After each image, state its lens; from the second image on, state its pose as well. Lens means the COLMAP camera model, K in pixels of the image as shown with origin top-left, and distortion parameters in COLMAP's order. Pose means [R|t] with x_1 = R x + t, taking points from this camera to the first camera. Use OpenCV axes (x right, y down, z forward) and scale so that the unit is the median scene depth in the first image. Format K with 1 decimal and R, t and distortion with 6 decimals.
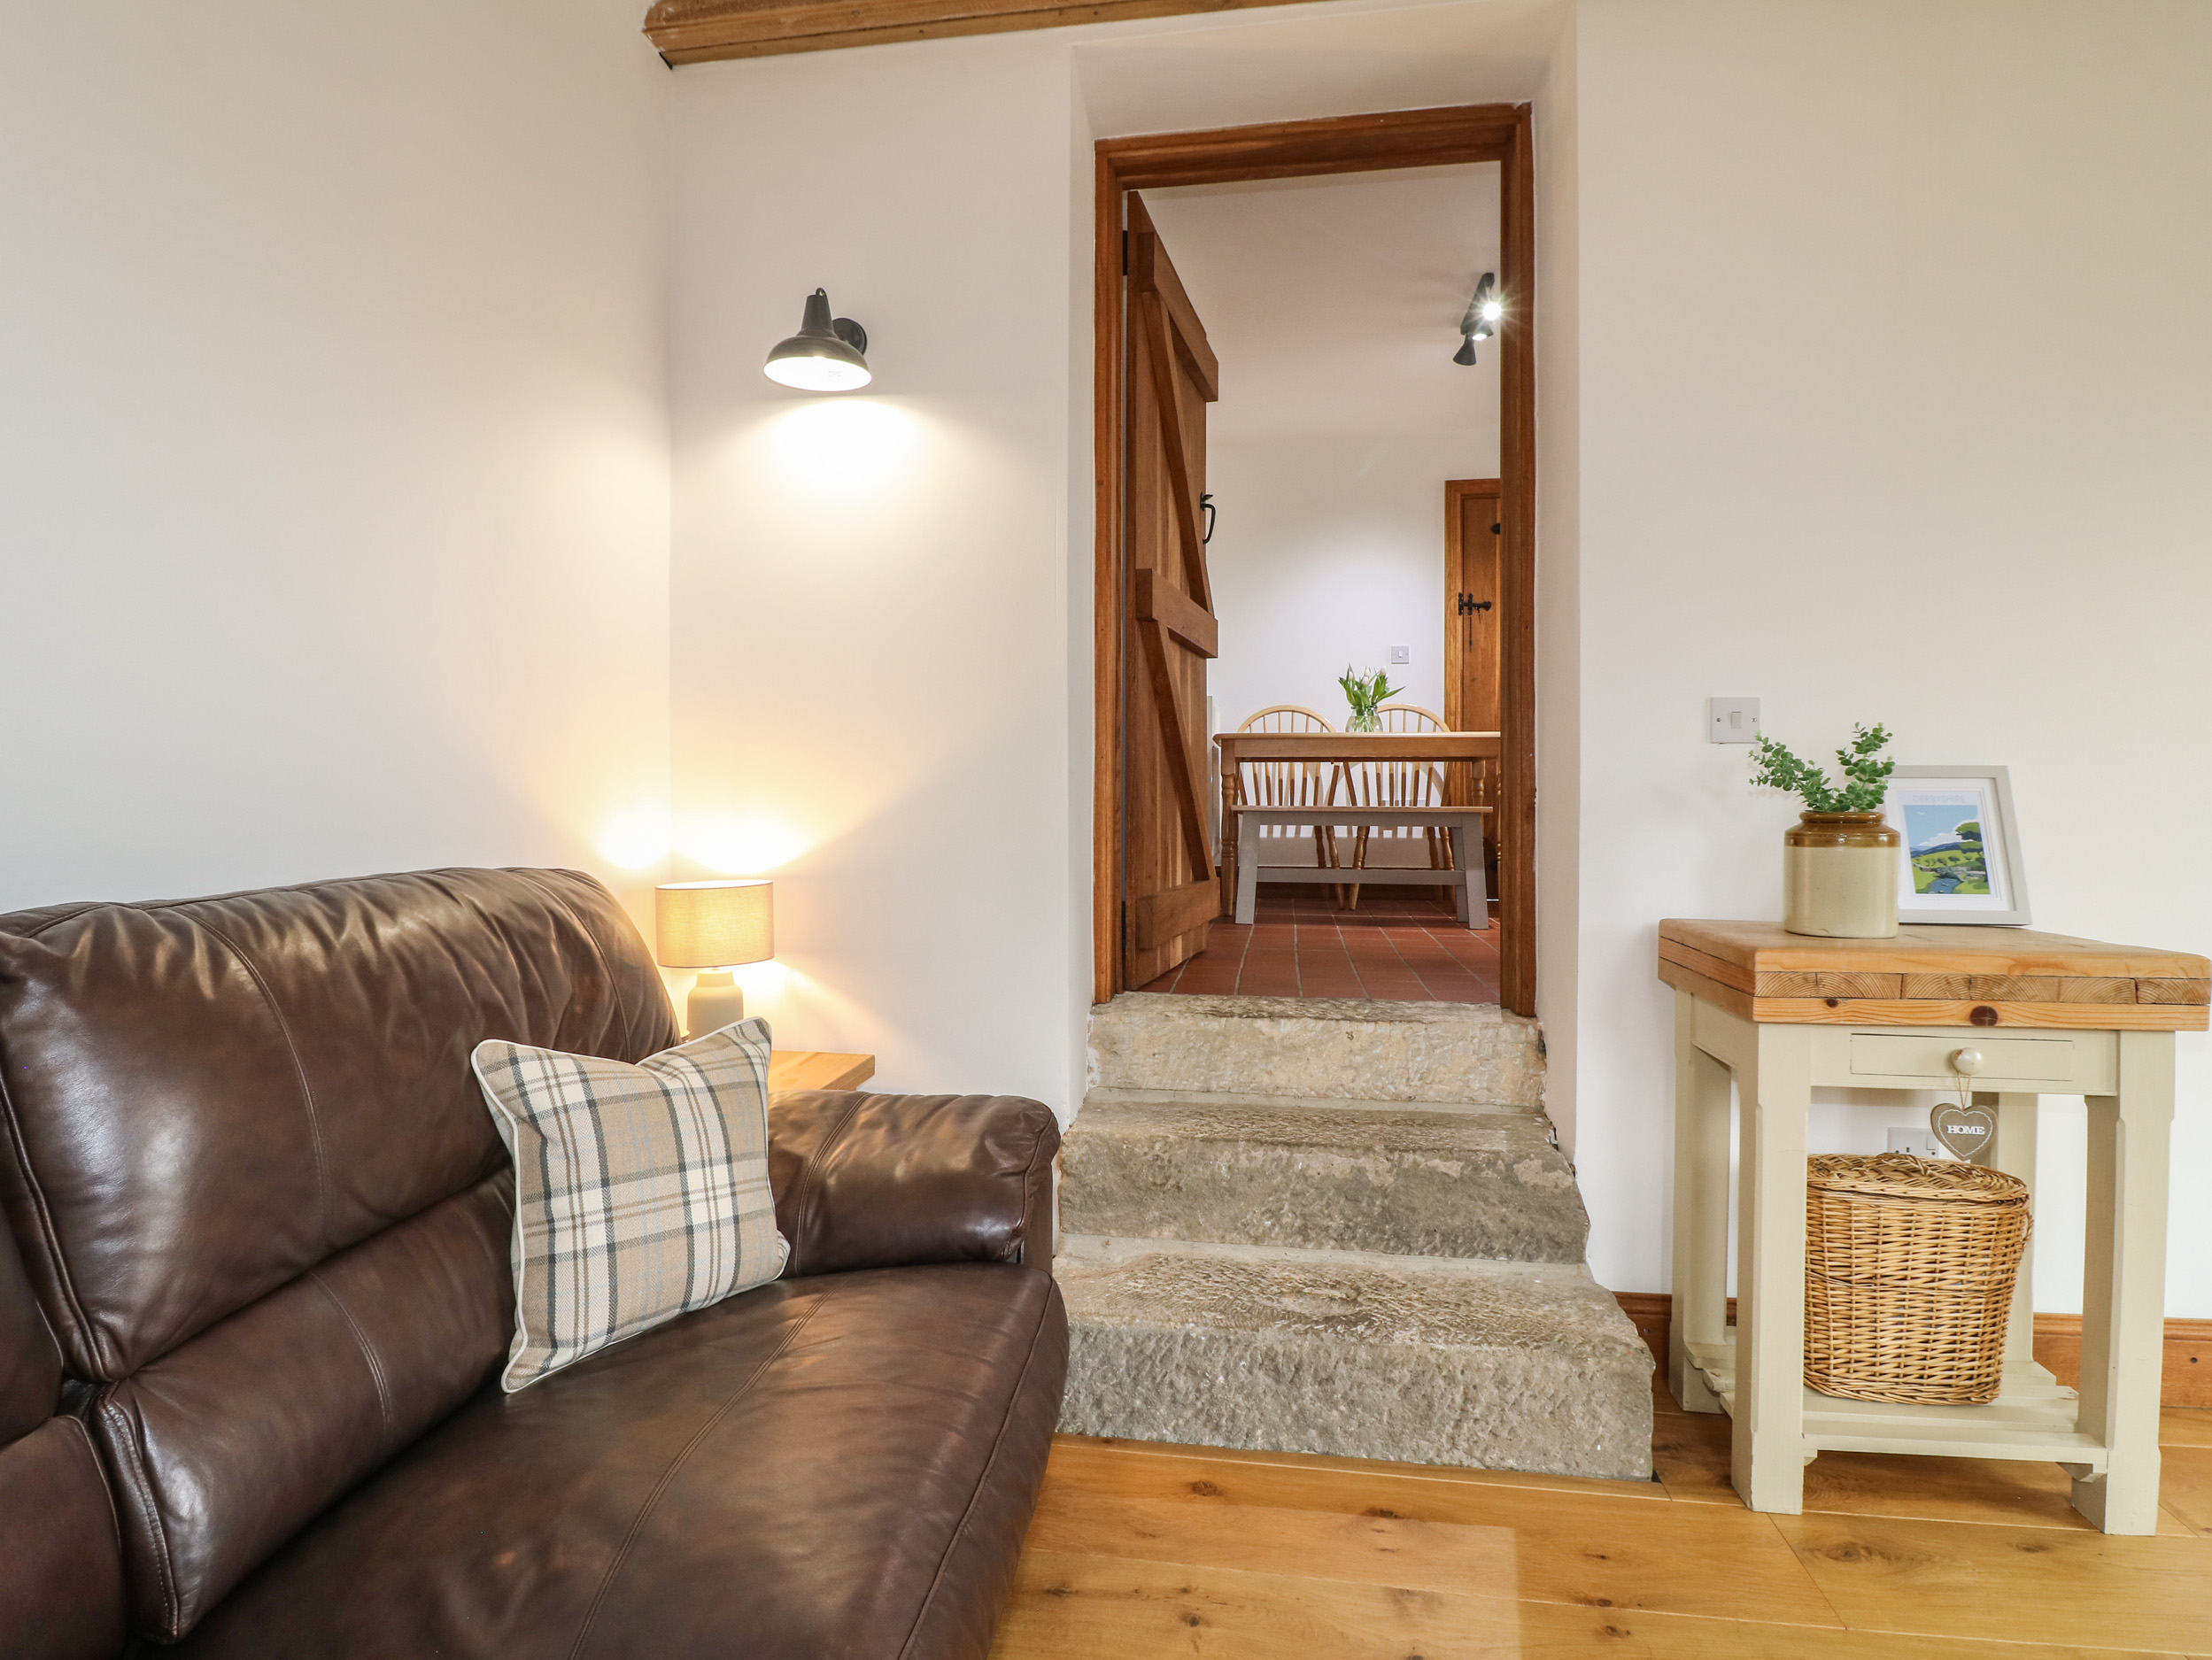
lens RADIAL K [[1150.7, 0, 1091.7], [0, 1150.7, 805.8], [0, 0, 1]] dist [0.000911, -0.014927]
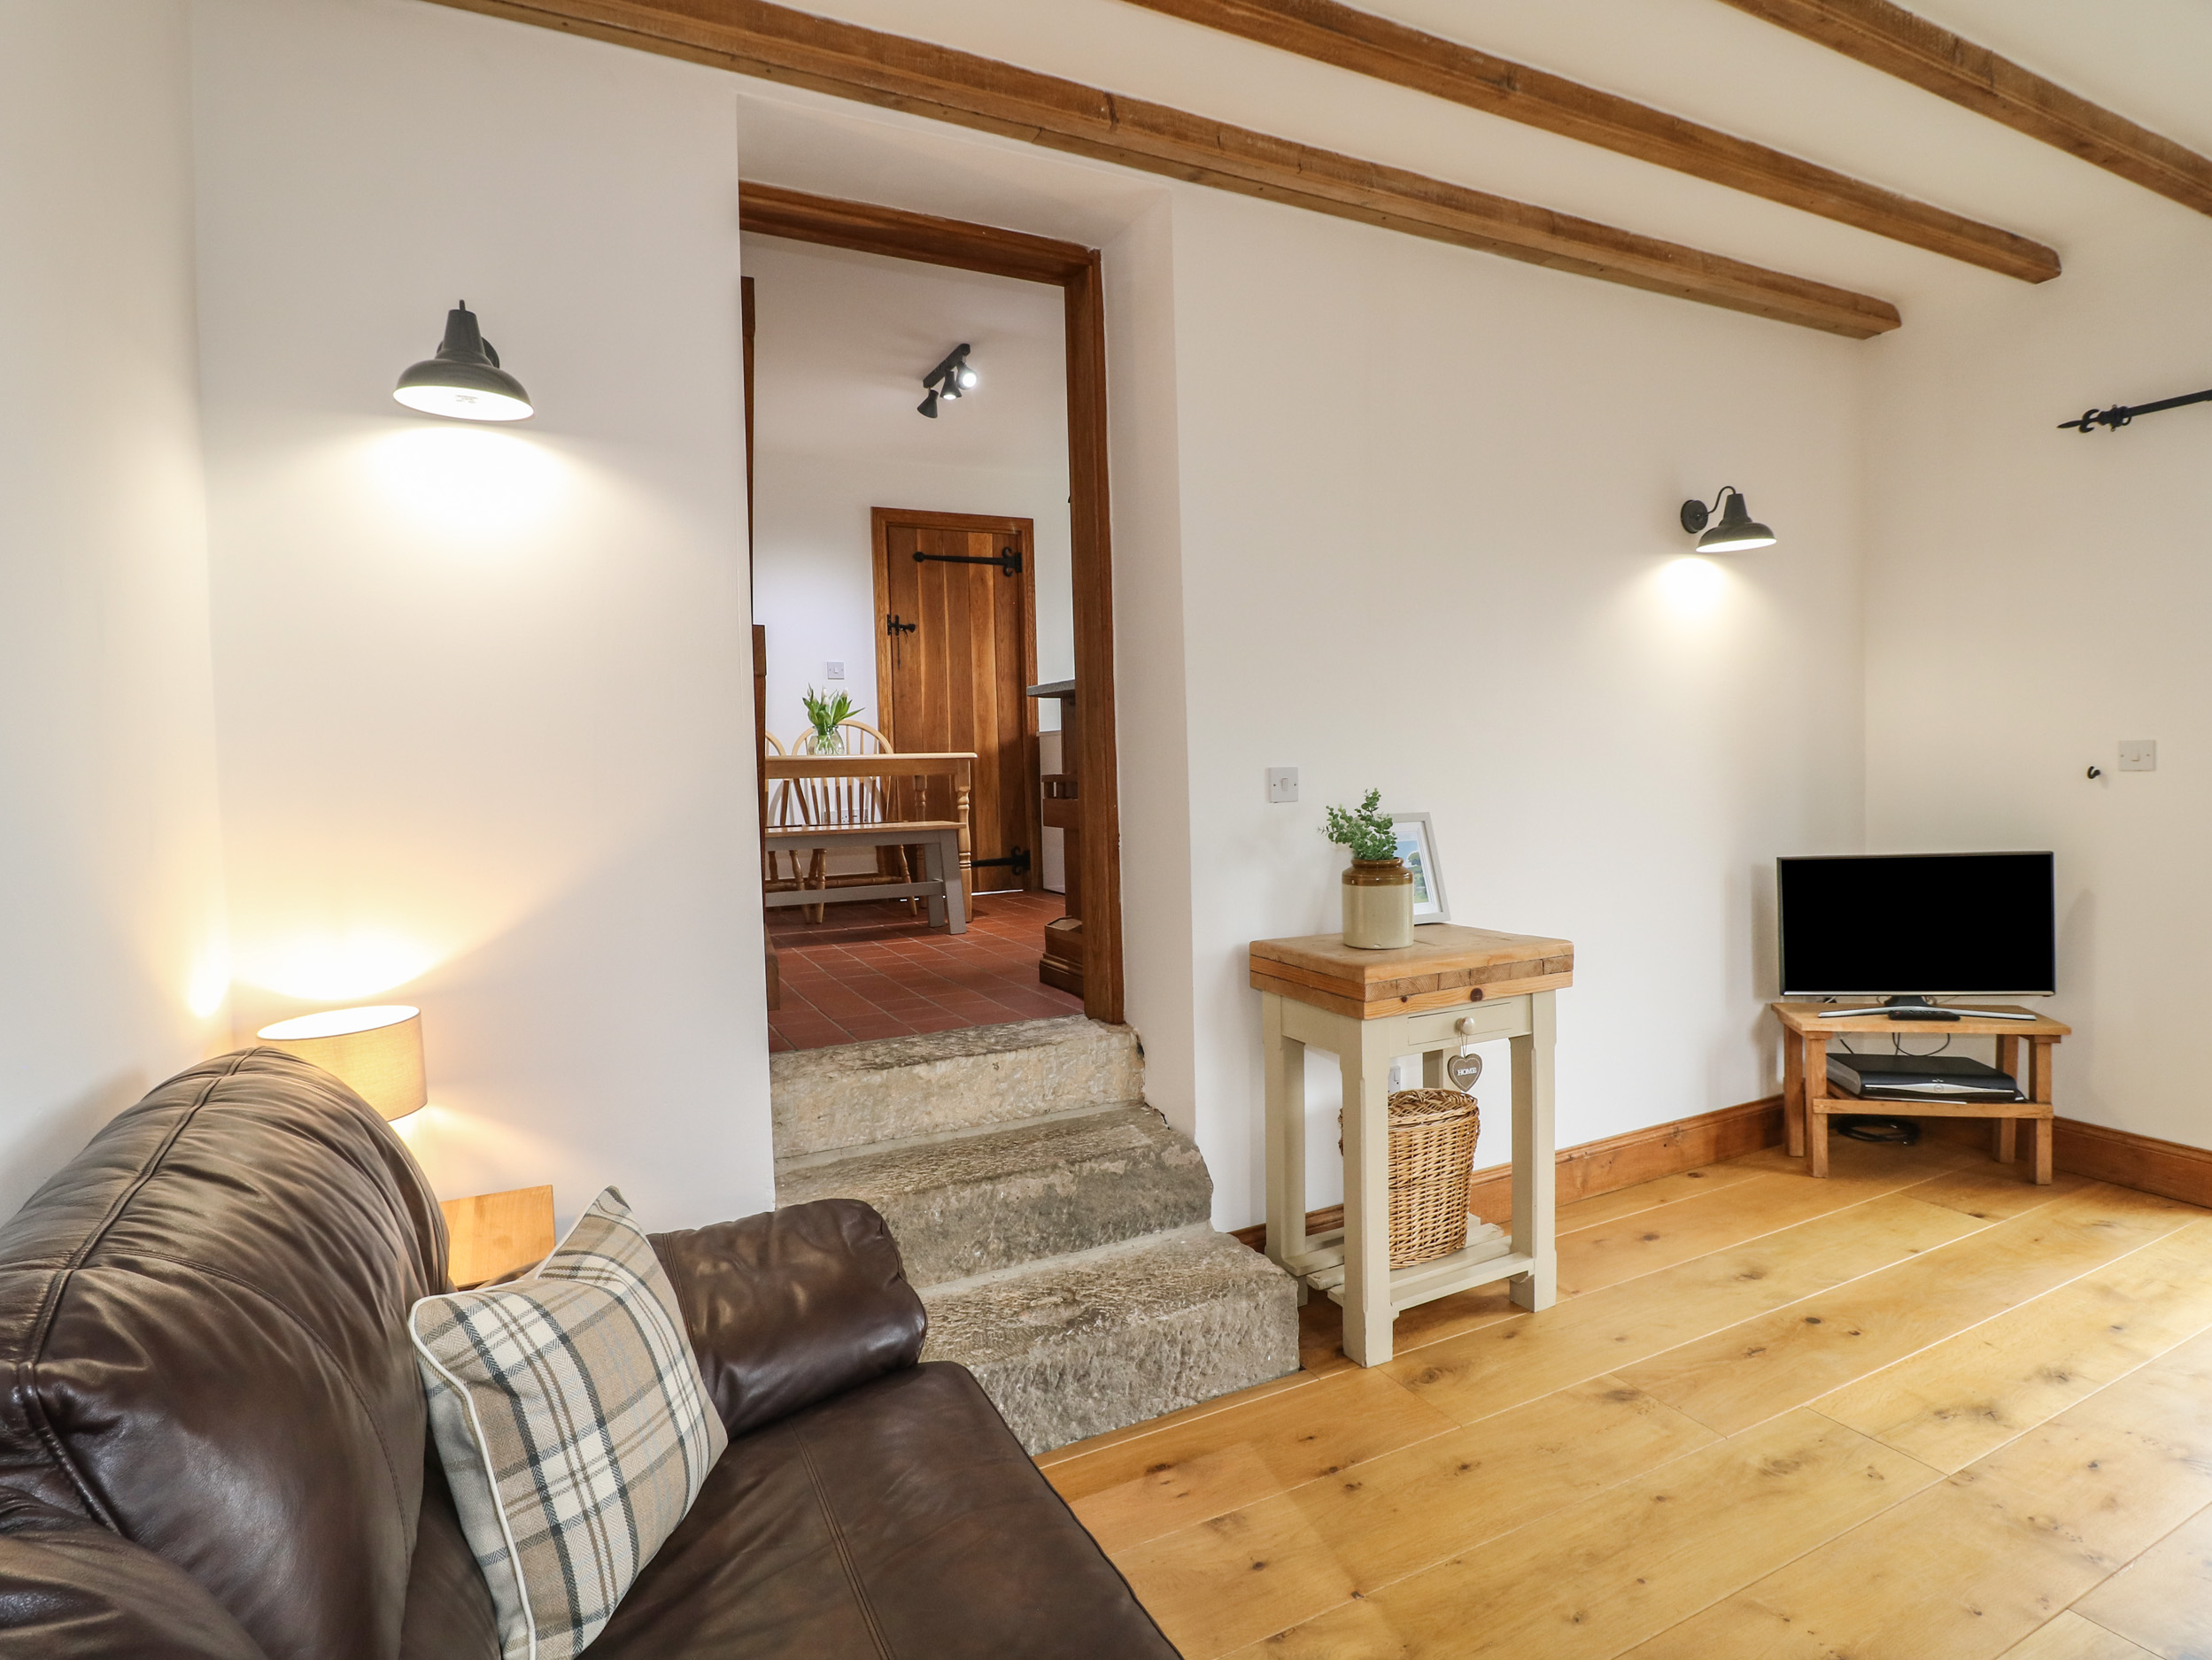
lens RADIAL K [[1146.8, 0, 1096.5], [0, 1146.8, 804.5], [0, 0, 1]] dist [0.003611, -0.016525]
pose [[0.815254, -0.043243, 0.577487, -0.404019], [0.029104, 0.999007, 0.033720, -0.108970], [-0.578371, -0.010683, 0.815704, 0.050107]]
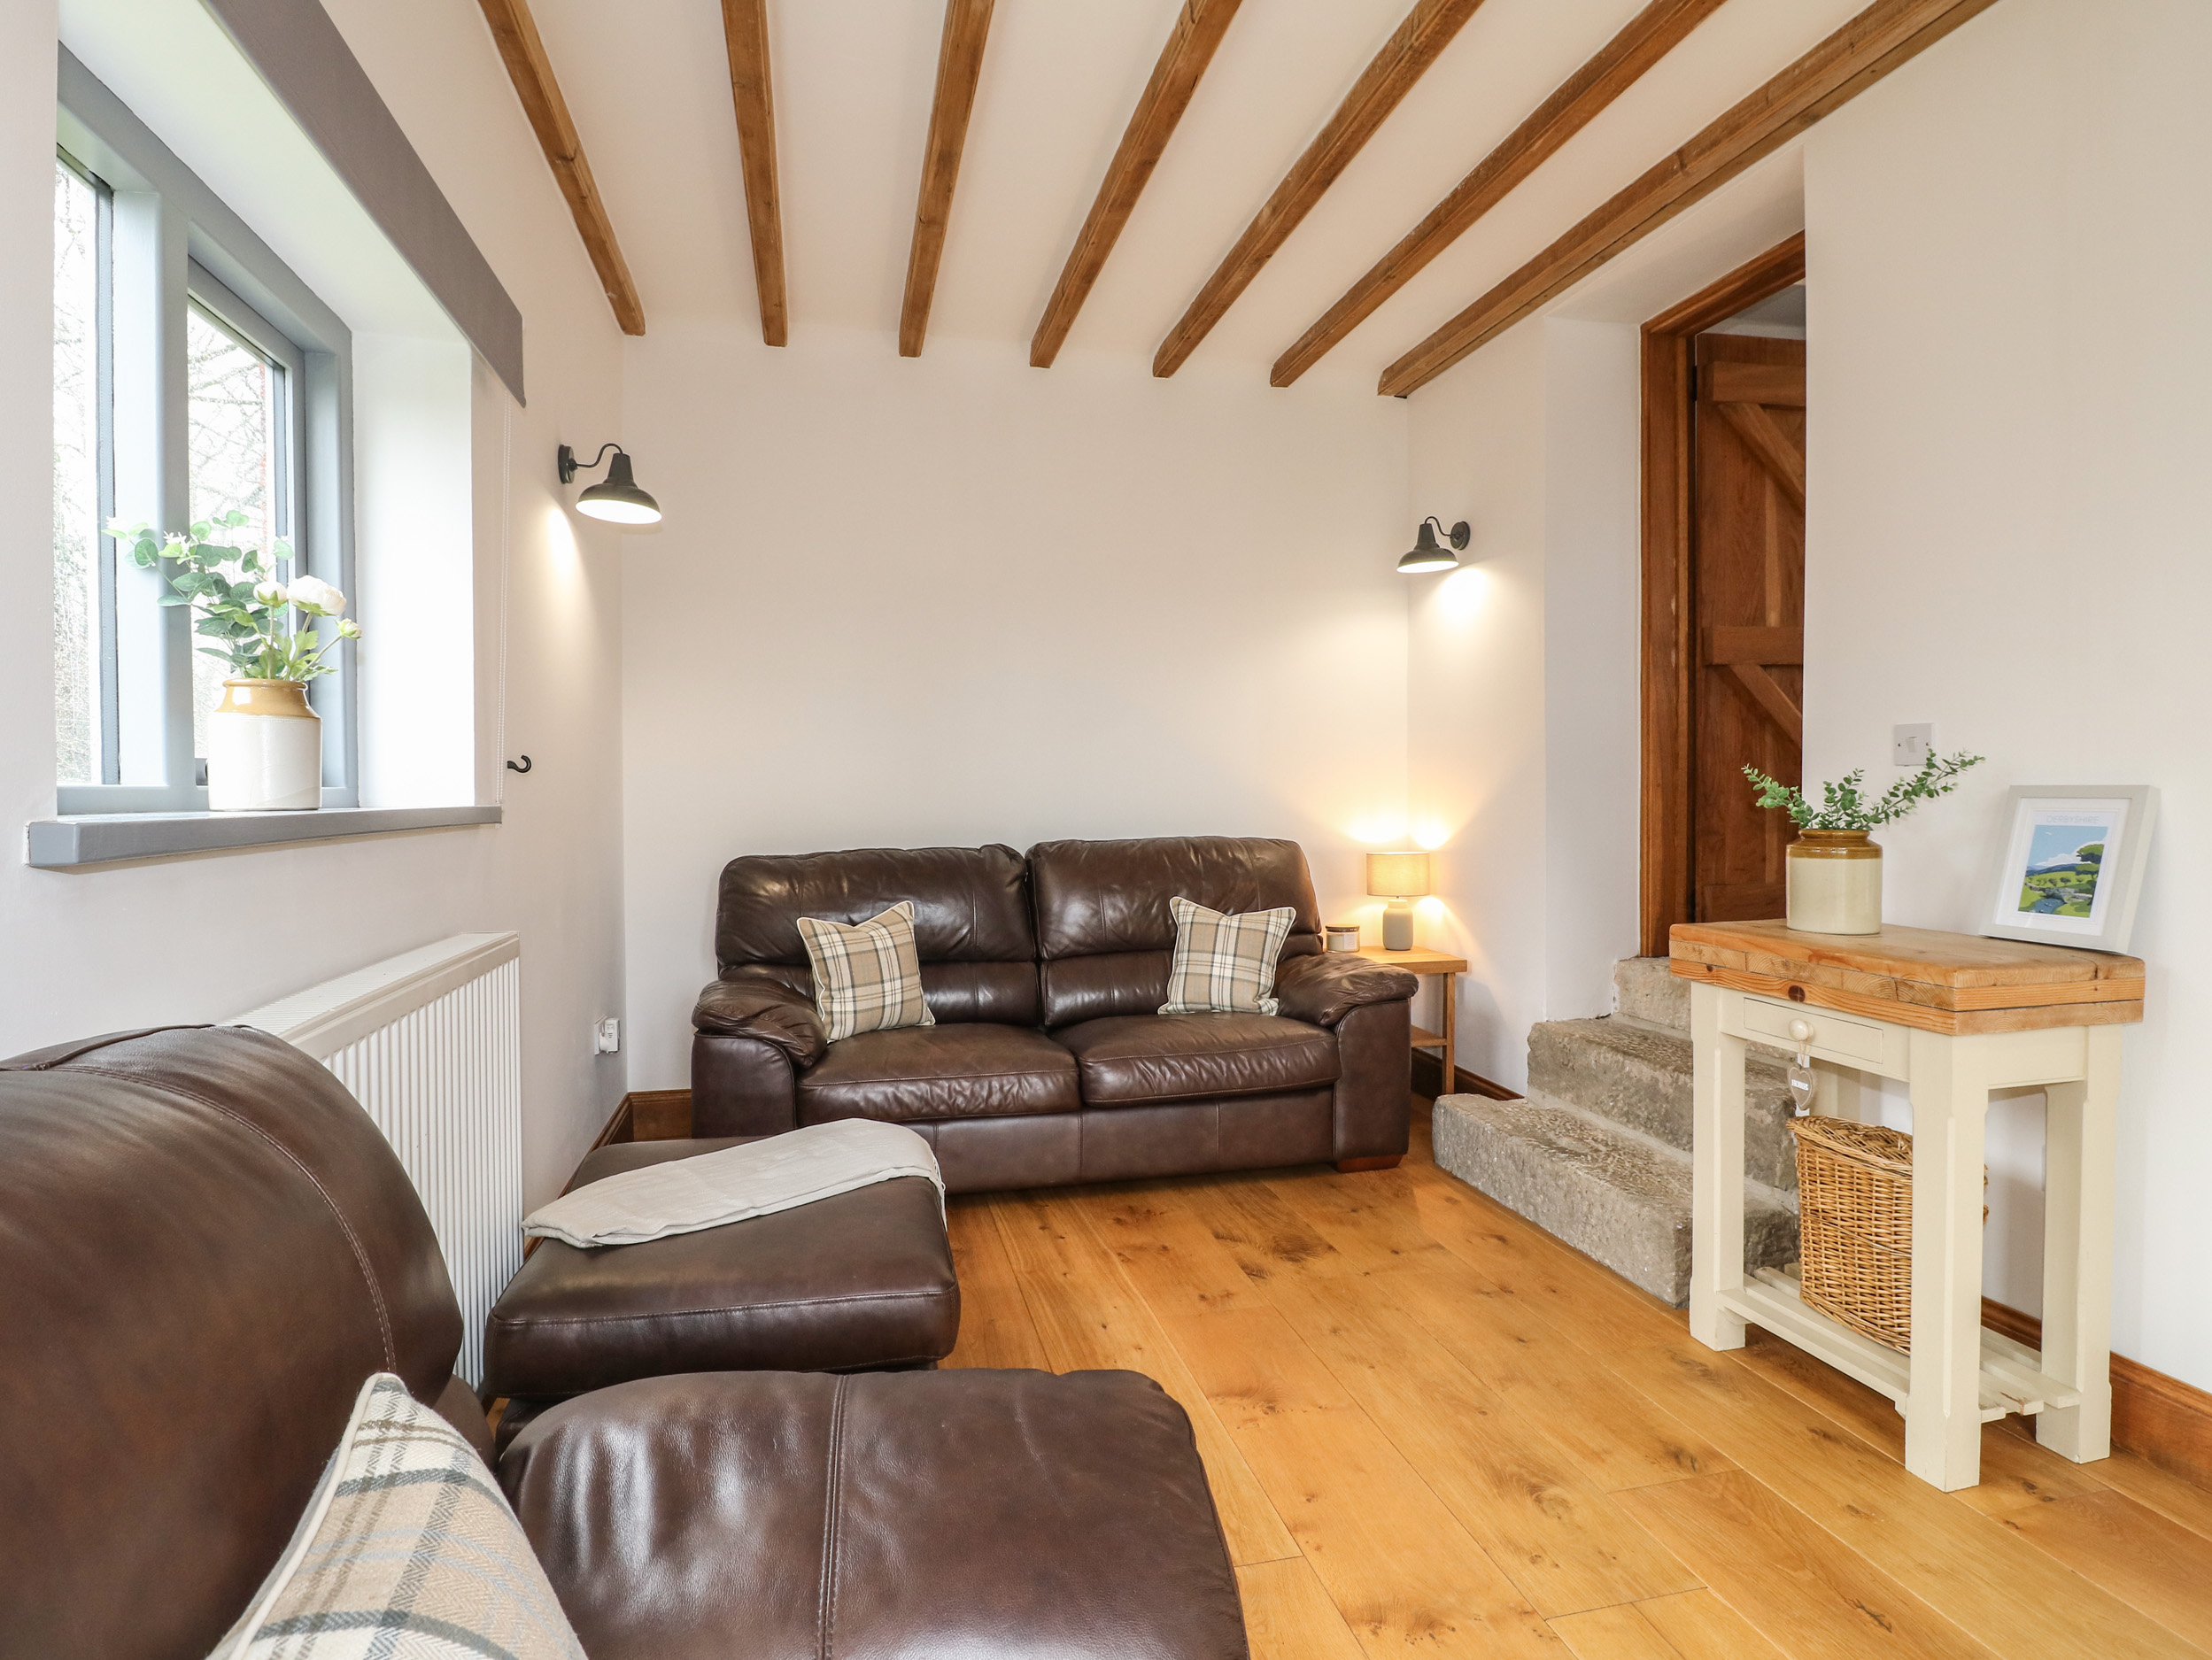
lens RADIAL K [[1146.8, 0, 1096.5], [0, 1146.8, 804.5], [0, 0, 1]] dist [0.003611, -0.016525]
pose [[0.377200, 0.007029, -0.926105, 1.360890], [0.001535, 0.999965, 0.008215, -0.028831], [0.926130, -0.004520, 0.377177, -0.153079]]
